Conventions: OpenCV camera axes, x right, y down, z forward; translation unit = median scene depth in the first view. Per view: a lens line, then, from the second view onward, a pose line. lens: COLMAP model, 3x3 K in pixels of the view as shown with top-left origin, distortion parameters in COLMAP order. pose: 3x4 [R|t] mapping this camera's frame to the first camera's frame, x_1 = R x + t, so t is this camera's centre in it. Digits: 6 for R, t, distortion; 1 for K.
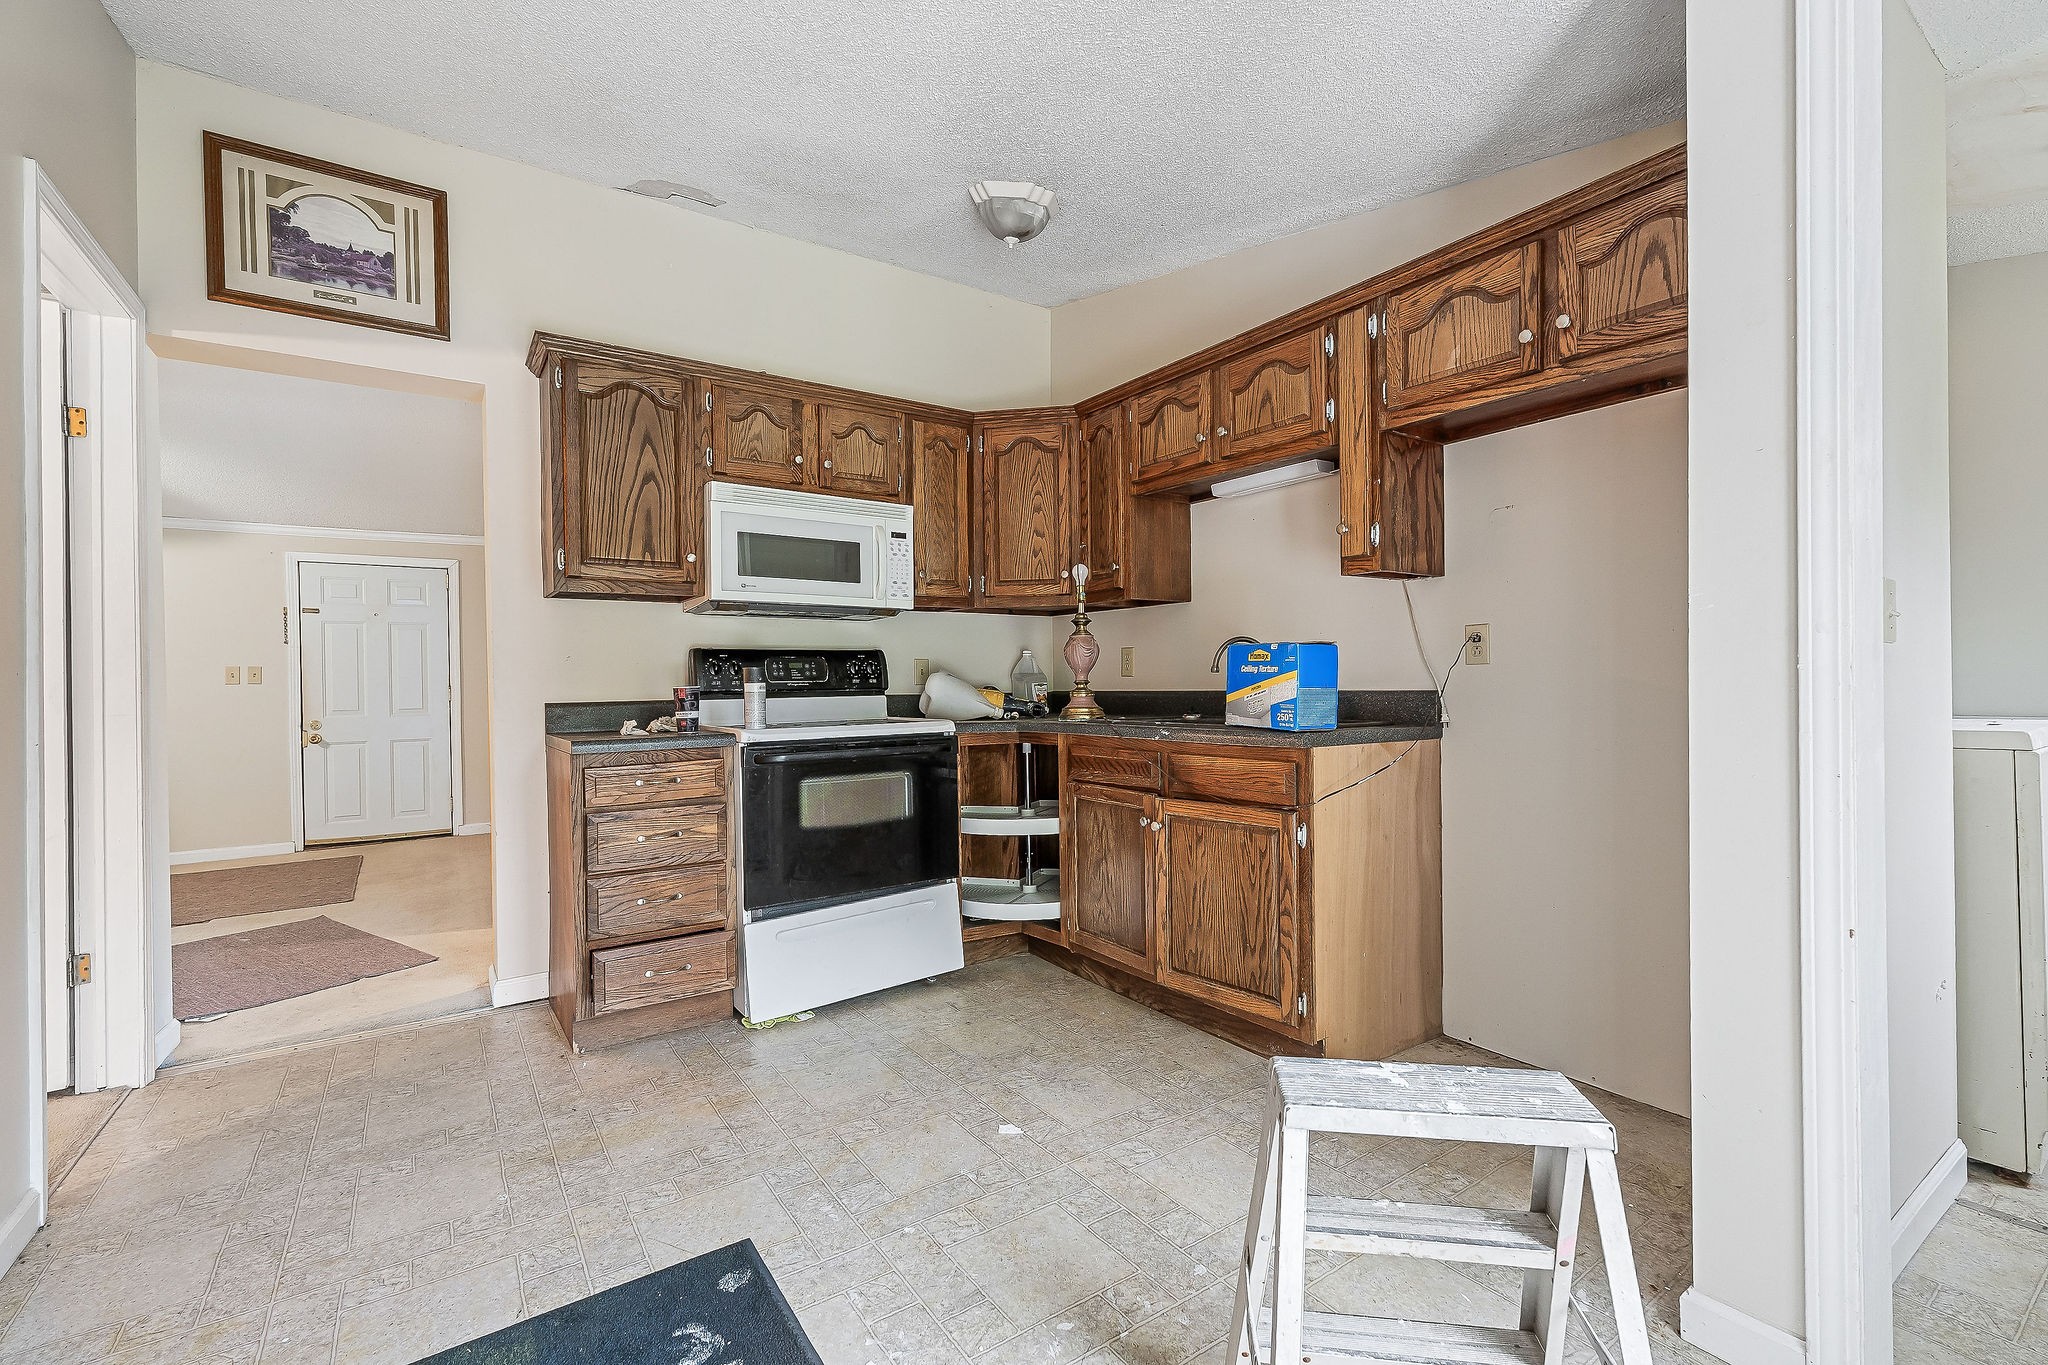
lens RADIAL K [[907.3, 0, 1053.7], [0, 907.3, 688.1], [0, 0, 1]] dist [-0.000377, -0.000279]
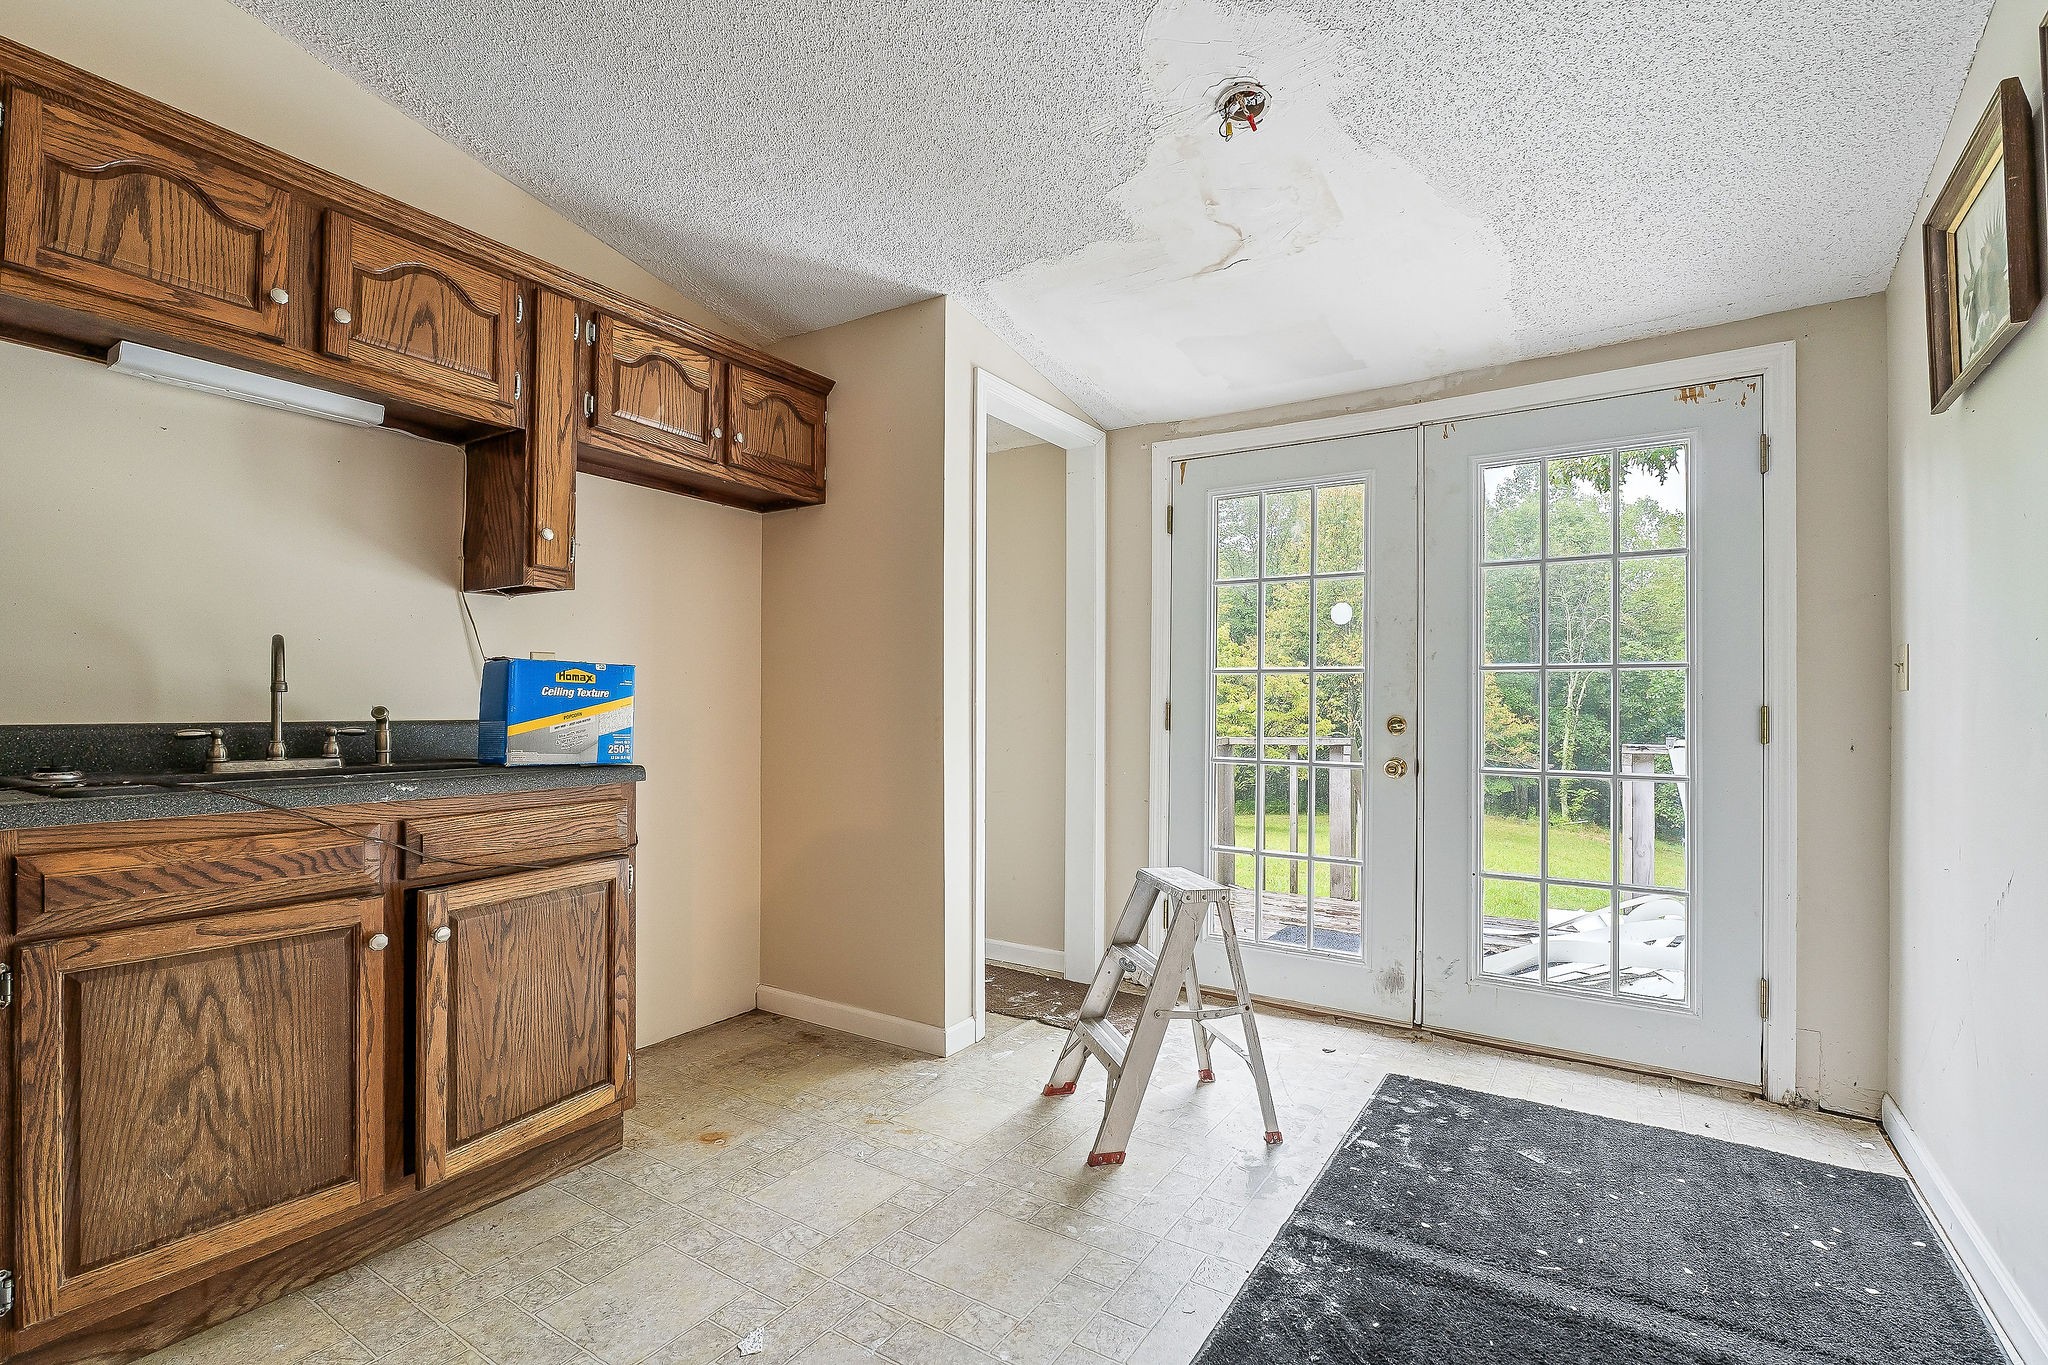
lens RADIAL K [[907.3, 0, 1053.7], [0, 907.3, 688.1], [0, 0, 1]] dist [-0.000377, -0.000279]
pose [[-0.383712, 0.027476, 0.923044, -0.699024], [0.006788, 0.999614, -0.026933, -0.000141], [-0.923428, -0.004069, -0.383750, 0.920541]]
